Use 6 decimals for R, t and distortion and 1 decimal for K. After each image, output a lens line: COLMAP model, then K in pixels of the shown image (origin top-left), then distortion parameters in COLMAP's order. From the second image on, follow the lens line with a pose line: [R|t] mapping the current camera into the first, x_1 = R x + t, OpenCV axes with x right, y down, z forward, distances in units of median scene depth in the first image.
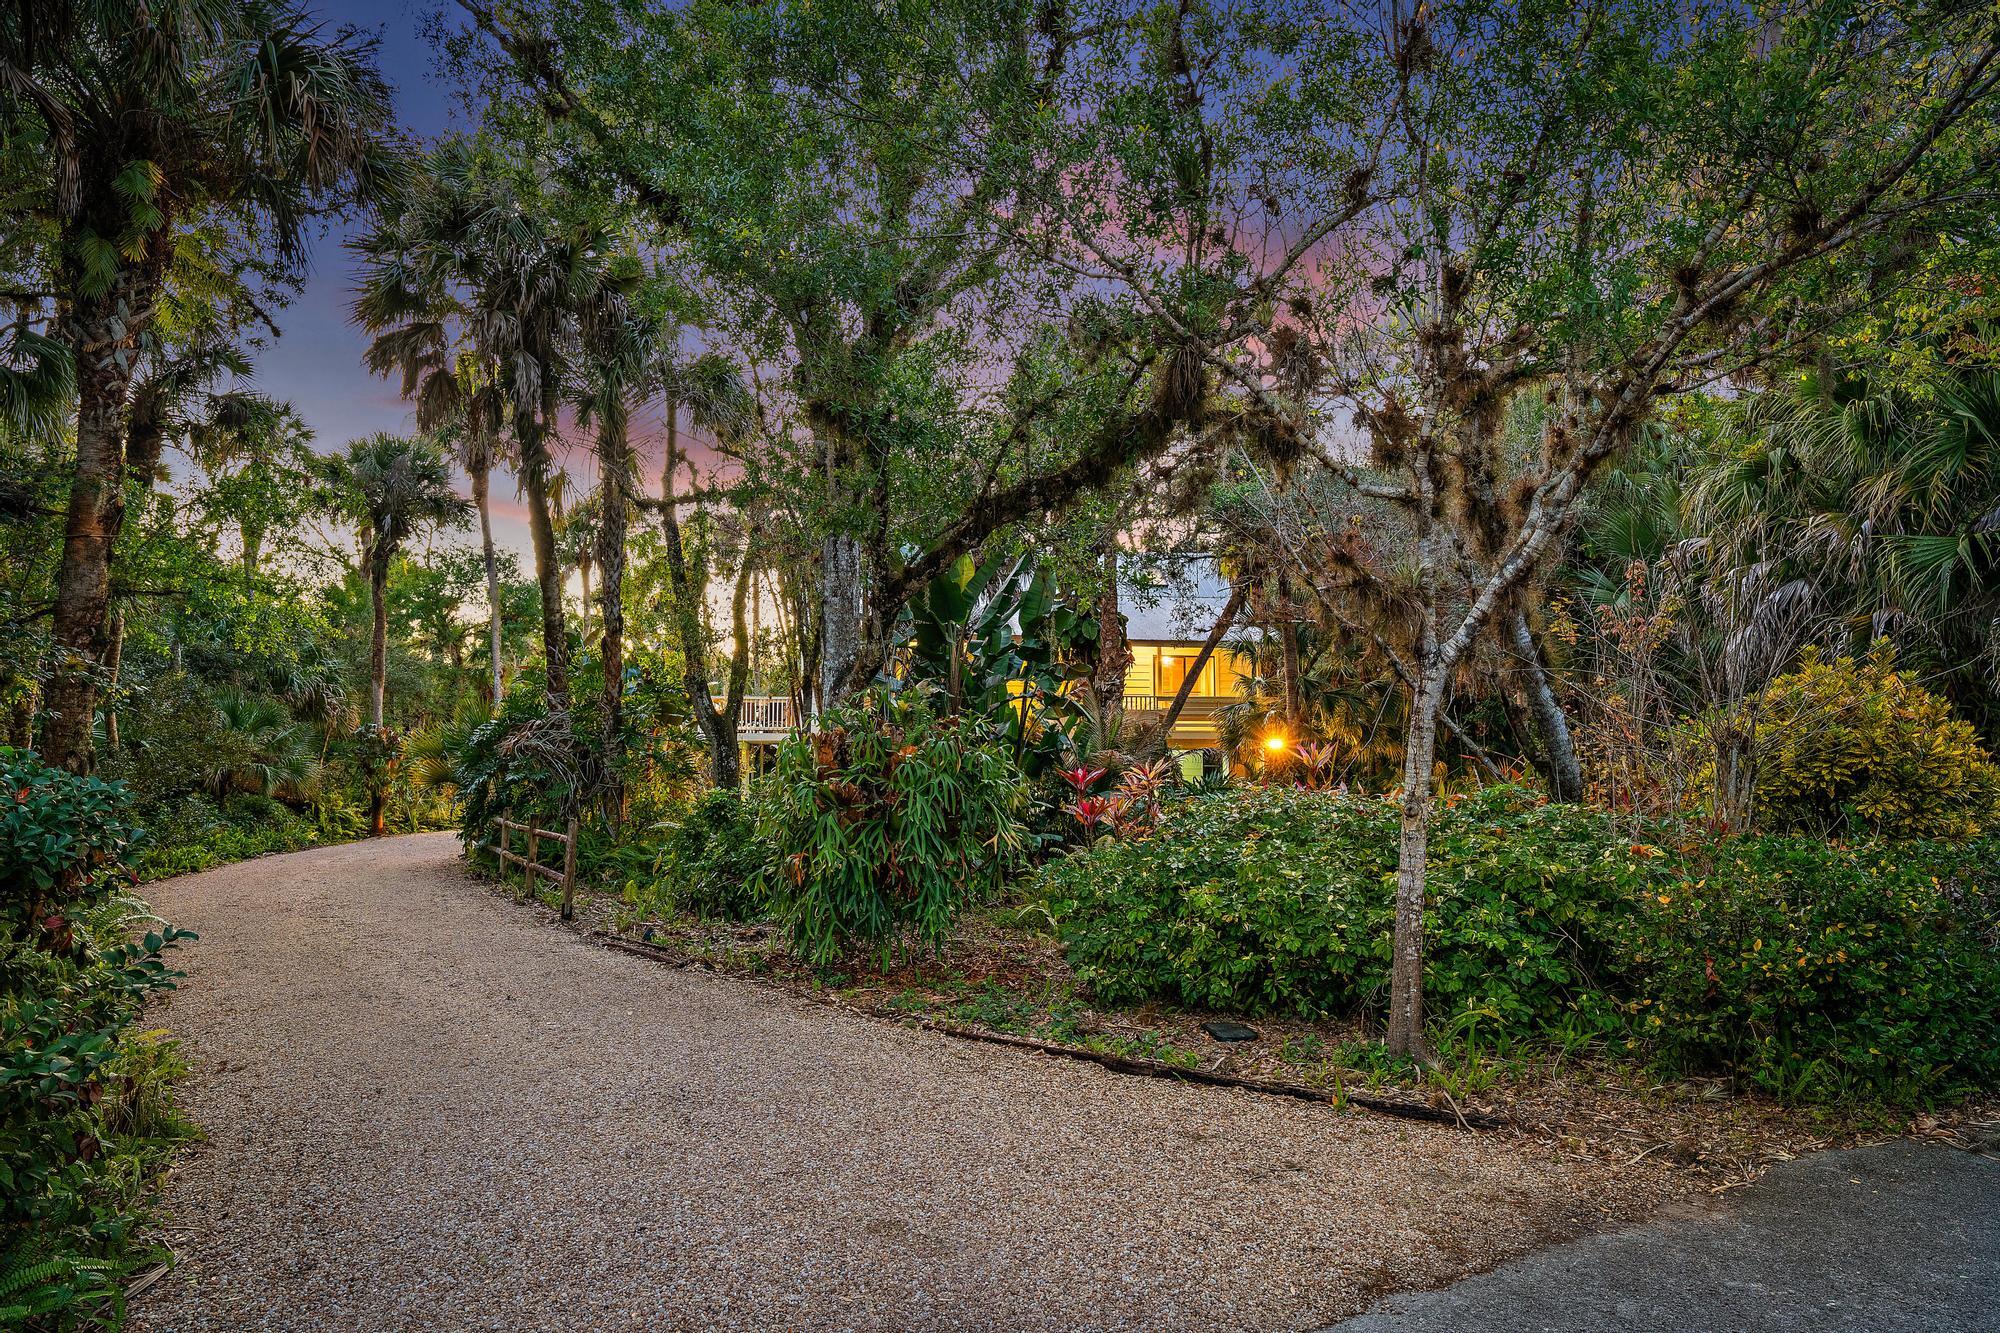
lens RADIAL K [[1172.0, 0, 1006.6], [0, 1172.0, 664.6], [0, 0, 1]] dist [0.002306, -0.002530]
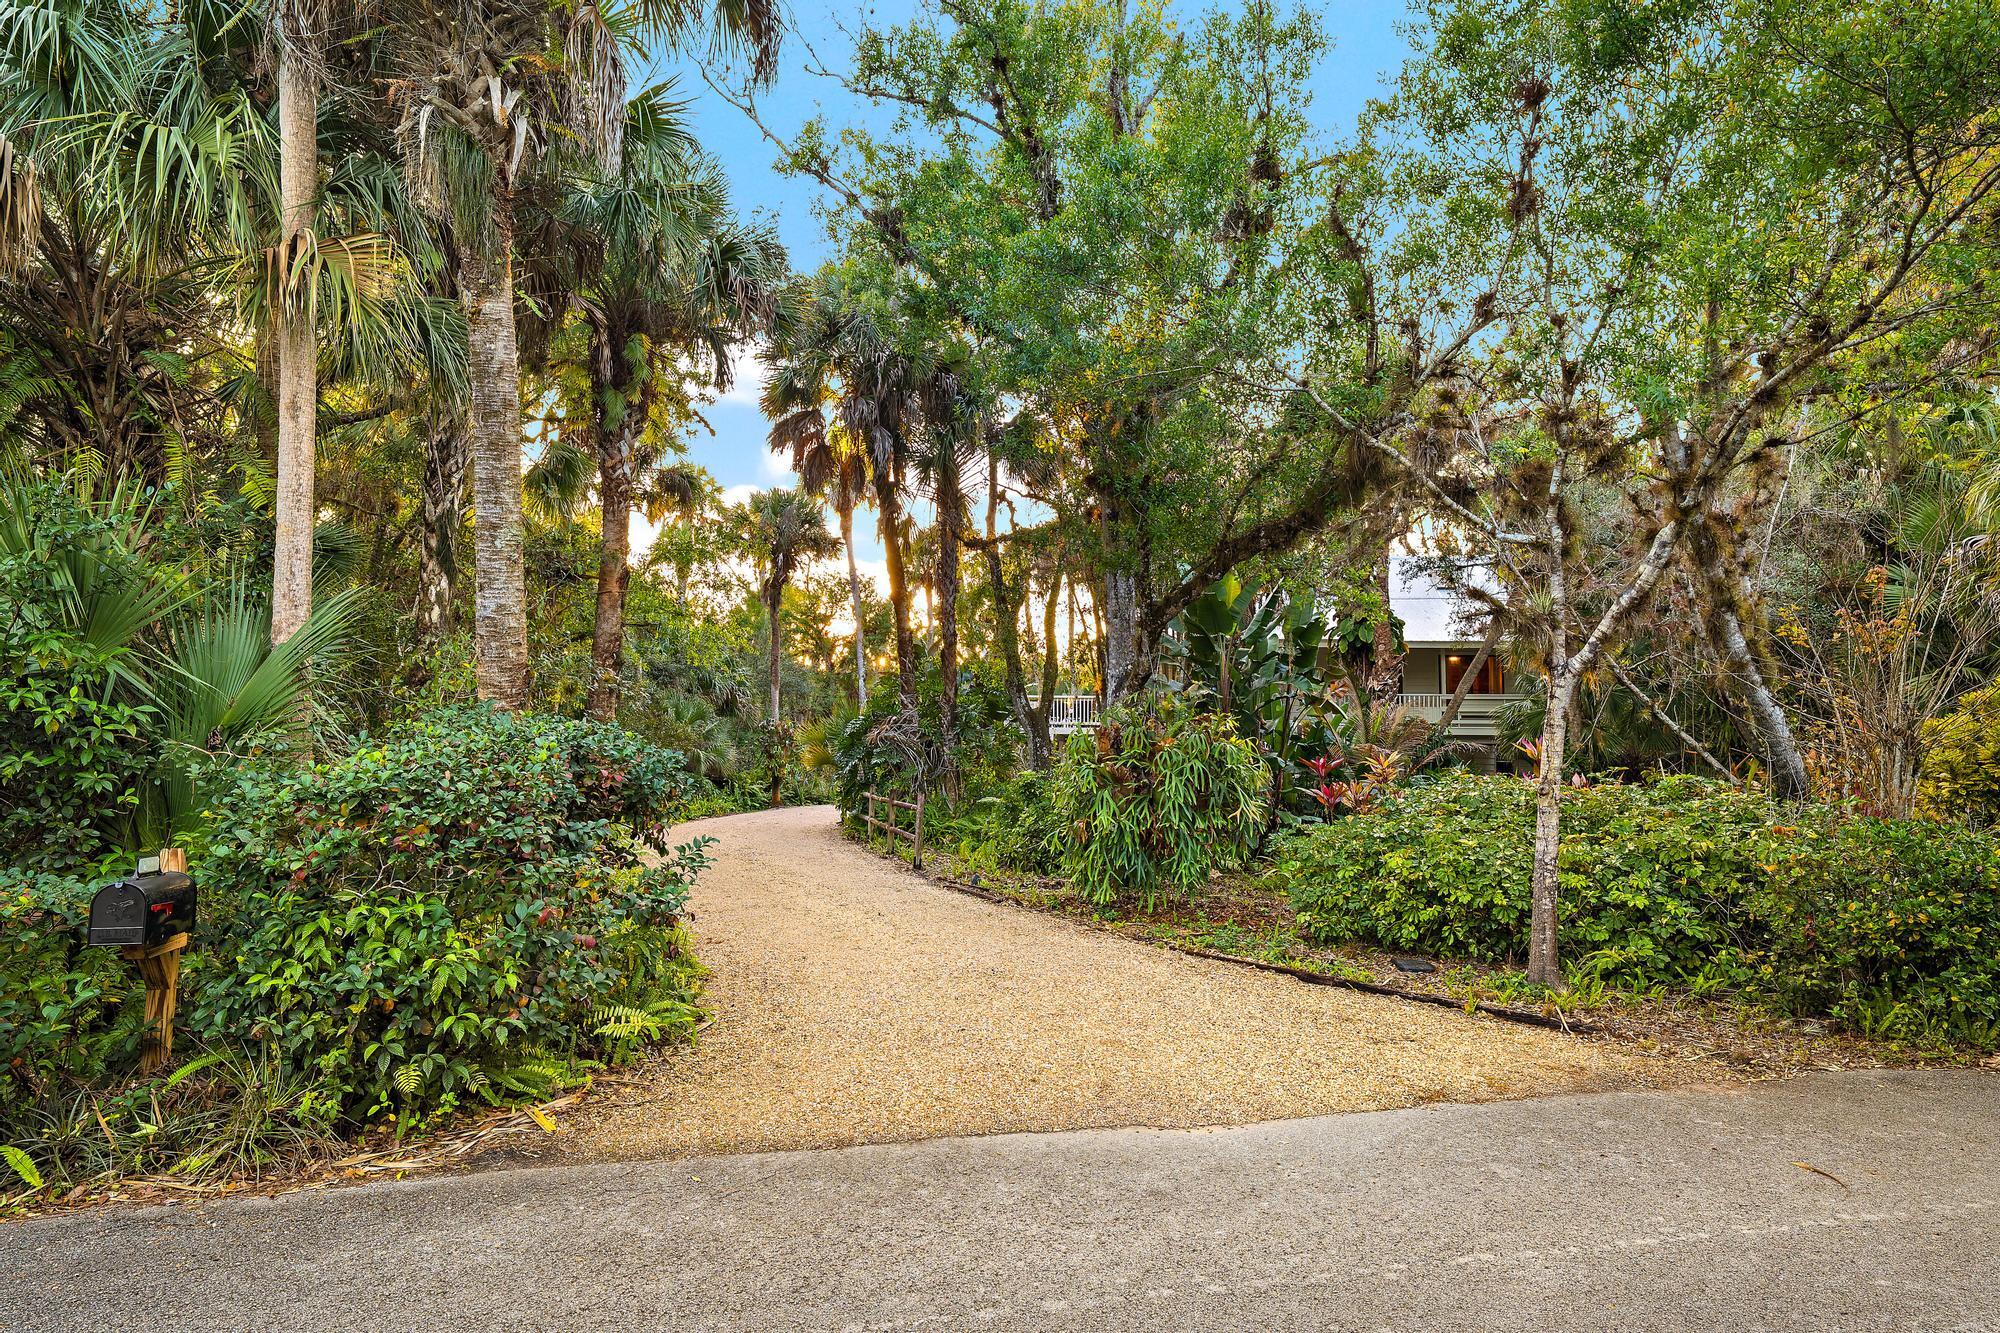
lens RADIAL K [[1173.3, 0, 998.3], [0, 1173.3, 669.9], [0, 0, 1]] dist [-0.000354, -0.000488]
pose [[0.958882, -0.009050, -0.283659, 0.095689], [0.011536, 0.999908, 0.007095, -0.014324], [0.283569, -0.010076, 0.958899, -0.256690]]
